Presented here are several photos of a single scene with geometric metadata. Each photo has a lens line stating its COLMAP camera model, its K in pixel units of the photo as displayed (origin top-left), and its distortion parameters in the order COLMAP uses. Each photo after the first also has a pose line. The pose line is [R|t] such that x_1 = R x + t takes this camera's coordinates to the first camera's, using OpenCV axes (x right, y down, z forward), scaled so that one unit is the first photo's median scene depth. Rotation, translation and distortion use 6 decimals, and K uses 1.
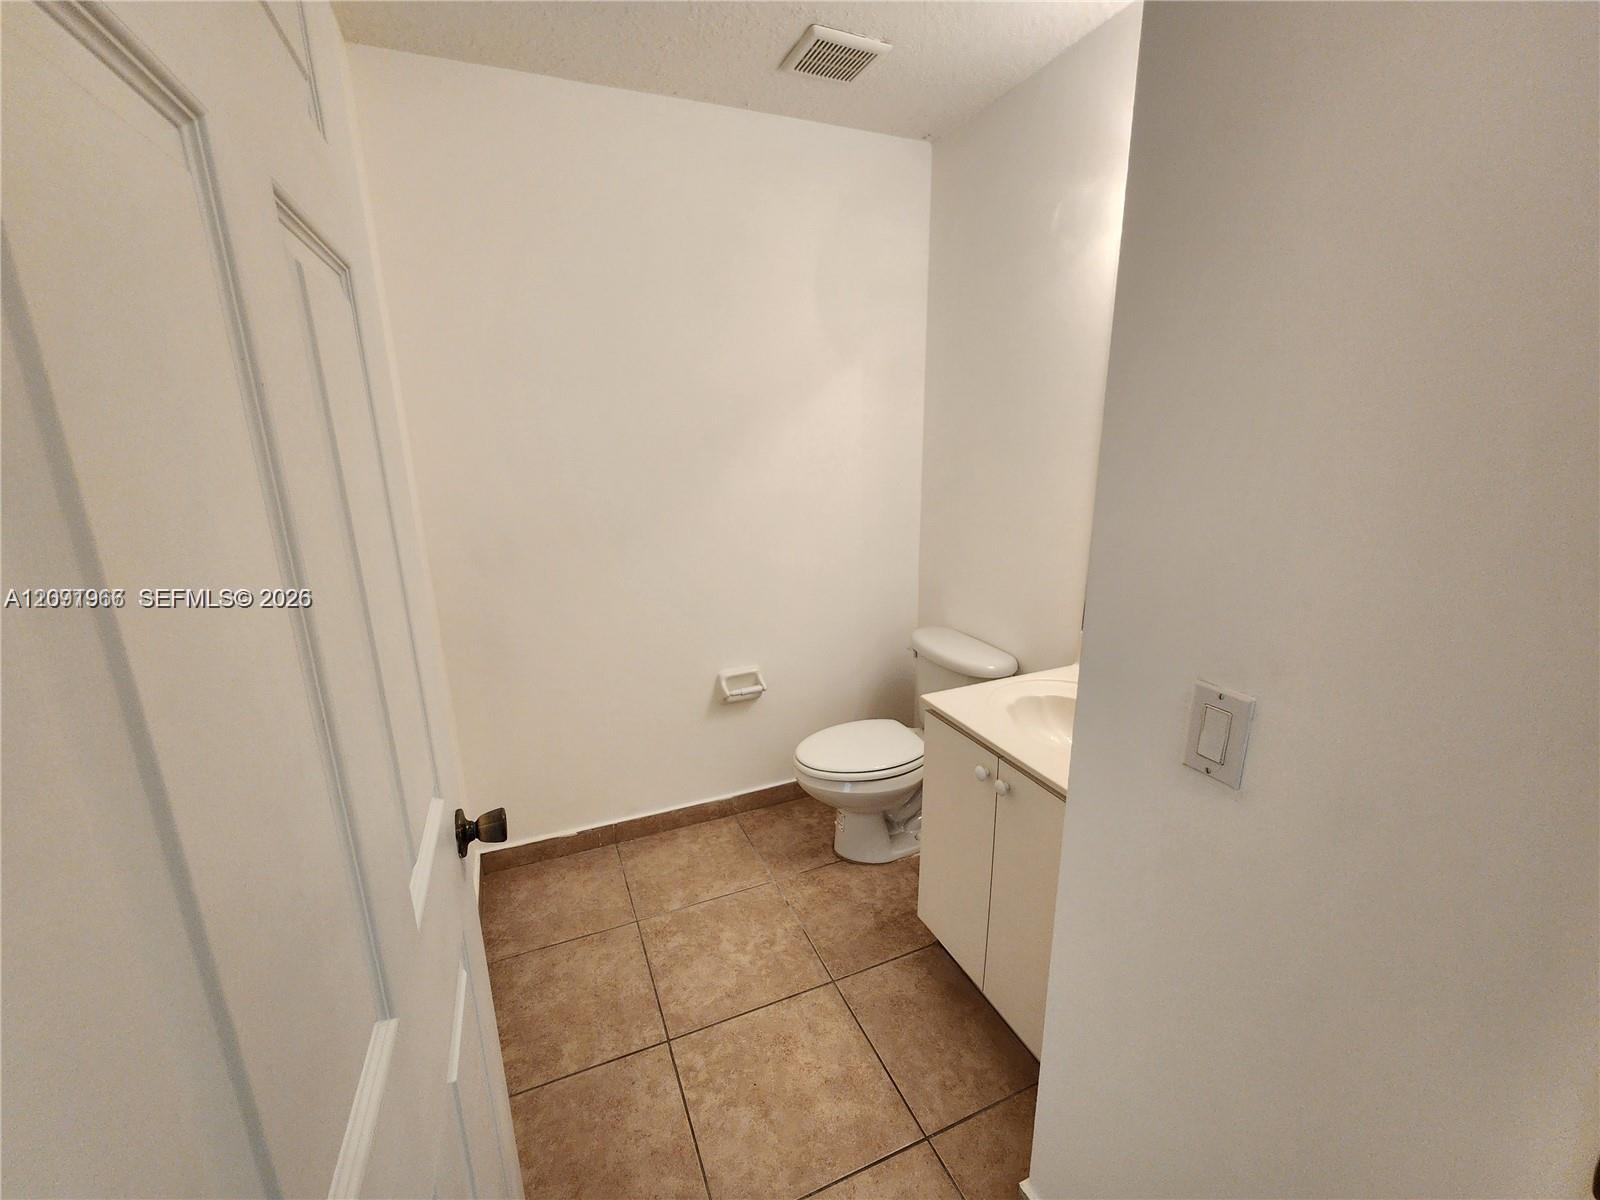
lens RADIAL K [[657.1, 0, 798.3], [0, 657.1, 601.7], [0, 0, 1]] dist [-0.004172, 0.000405]
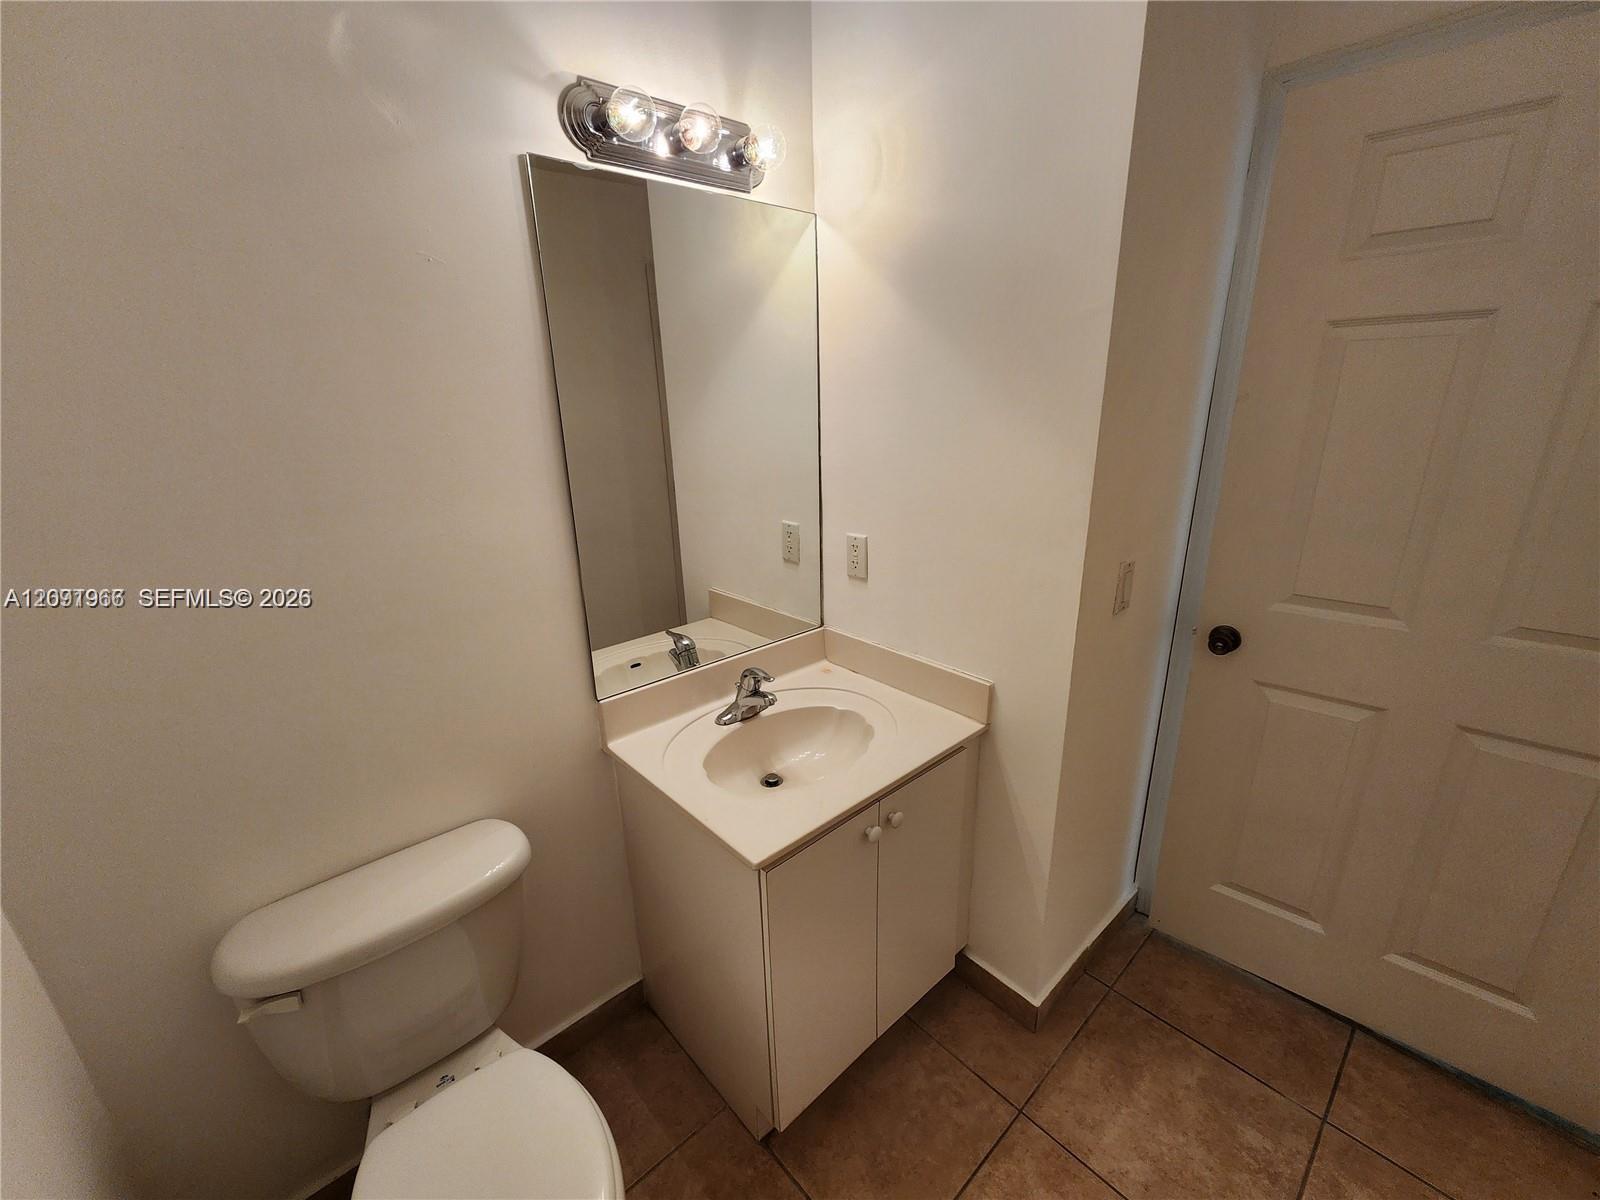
lens RADIAL K [[657.1, 0, 798.3], [0, 657.1, 605.8], [0, 0, 1]] dist [-0.004172, 0.000405]
pose [[-0.323253, -0.277599, 0.904680, -0.386527], [0.270505, 0.889009, 0.369445, -0.352441], [-0.906827, 0.364145, -0.212283, 1.188168]]
